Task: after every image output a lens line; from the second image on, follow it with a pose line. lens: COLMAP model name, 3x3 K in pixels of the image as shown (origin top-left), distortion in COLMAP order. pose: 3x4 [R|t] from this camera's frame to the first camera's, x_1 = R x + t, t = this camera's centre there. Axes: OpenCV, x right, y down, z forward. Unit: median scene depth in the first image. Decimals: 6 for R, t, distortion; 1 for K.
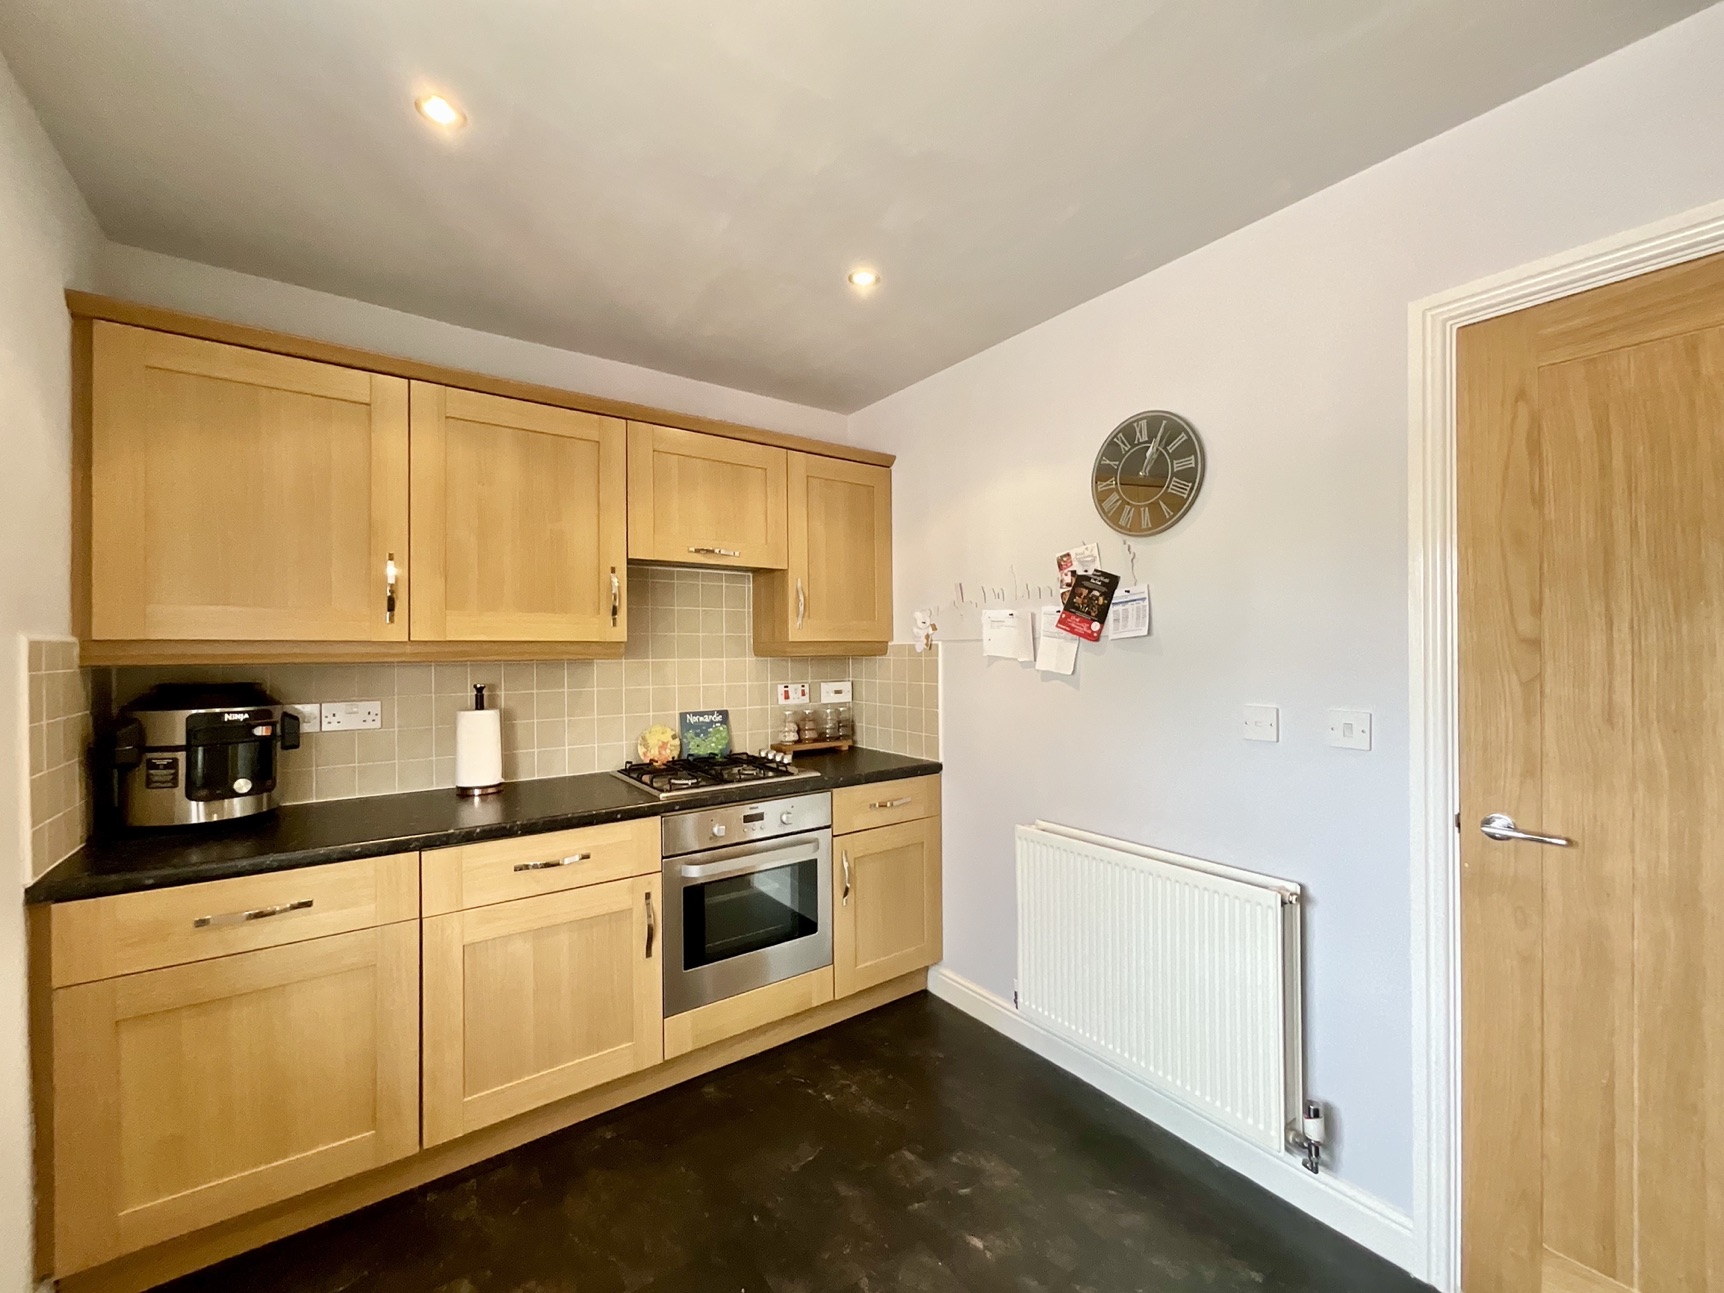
lens RADIAL K [[697.1, 0, 871.2], [0, 697.1, 645.6], [0, 0, 1]] dist [-0.005930, 0.001282]
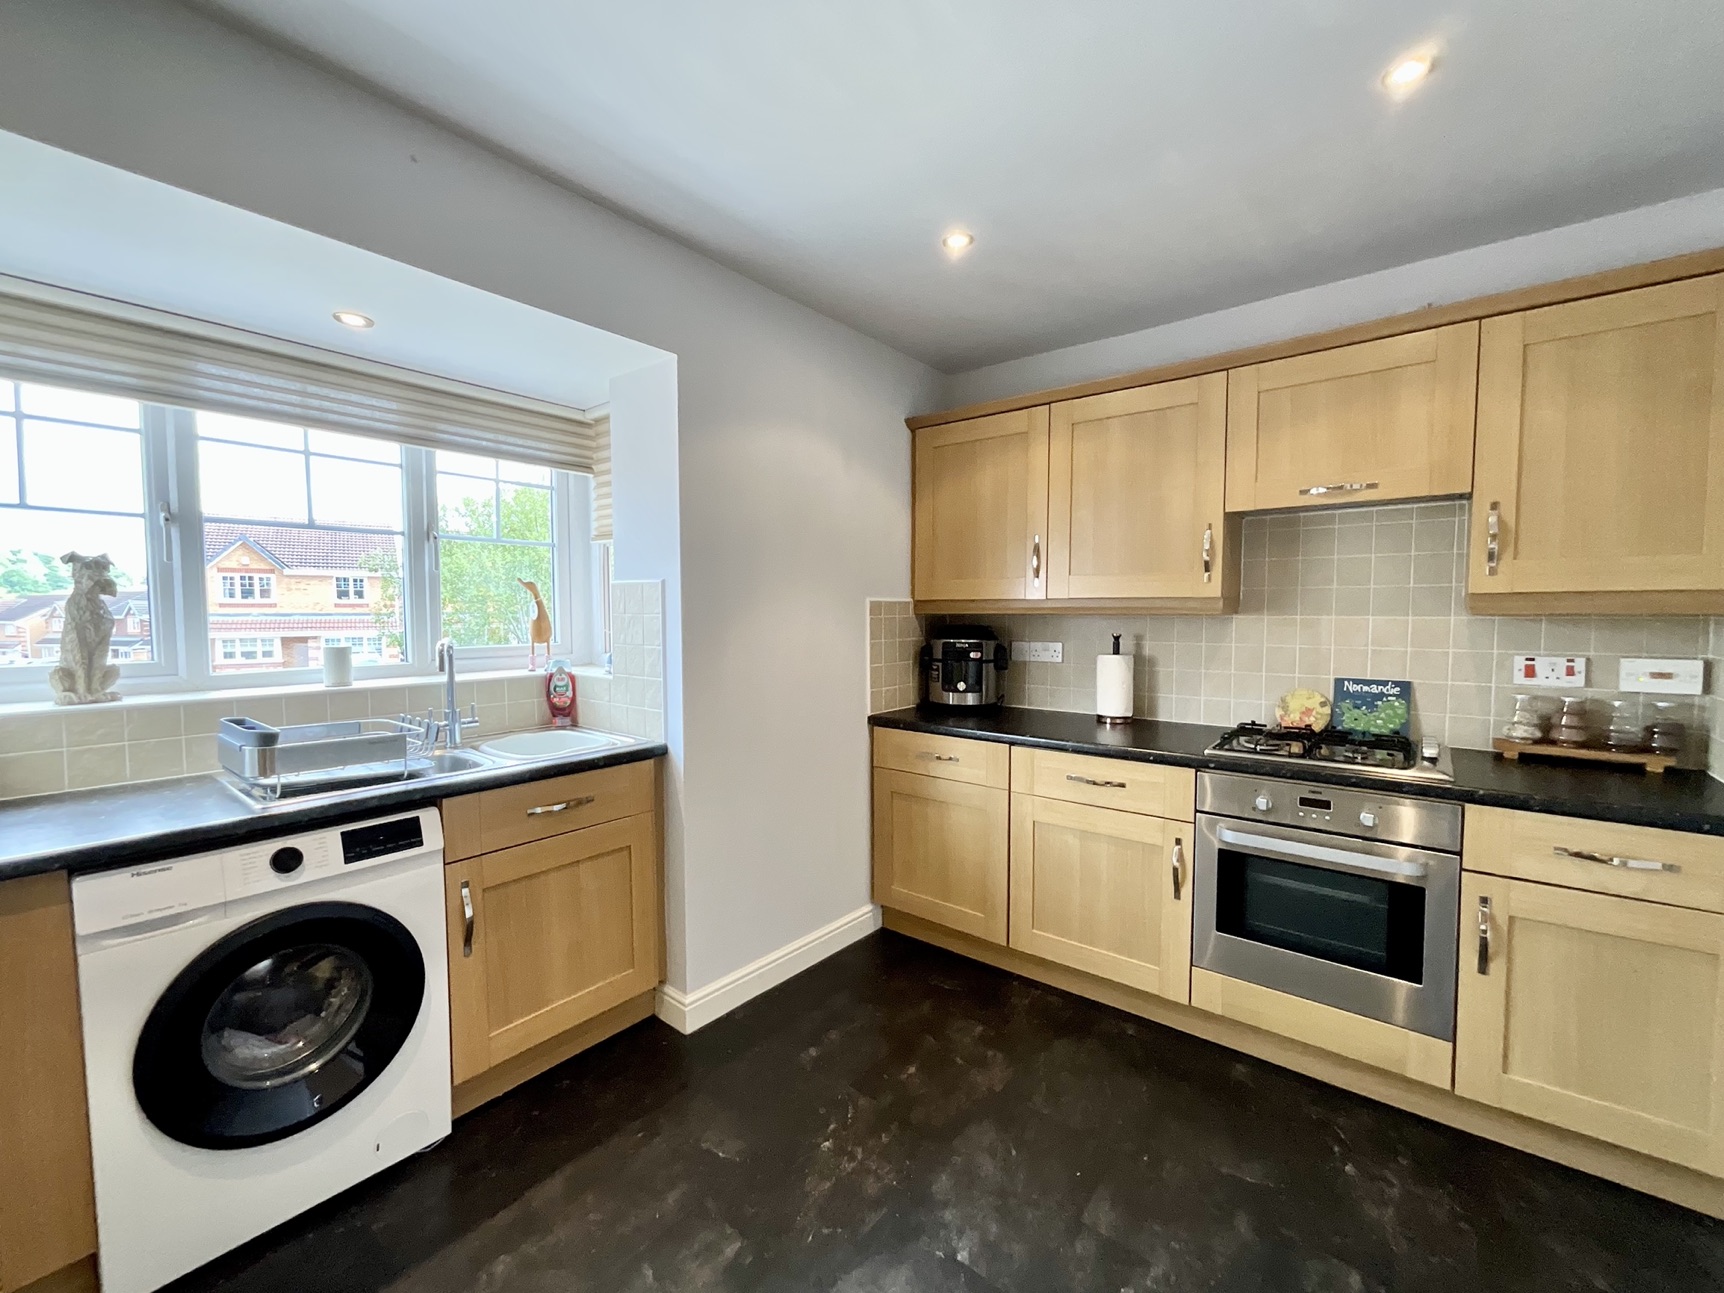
lens RADIAL K [[697.1, 0, 865.4], [0, 697.1, 648.8], [0, 0, 1]] dist [-0.005930, 0.001282]
pose [[0.255319, 0.058820, -0.965066, 0.506559], [0.005597, 0.998041, 0.062310, 0.003572], [0.966841, -0.021311, 0.254490, 0.265579]]
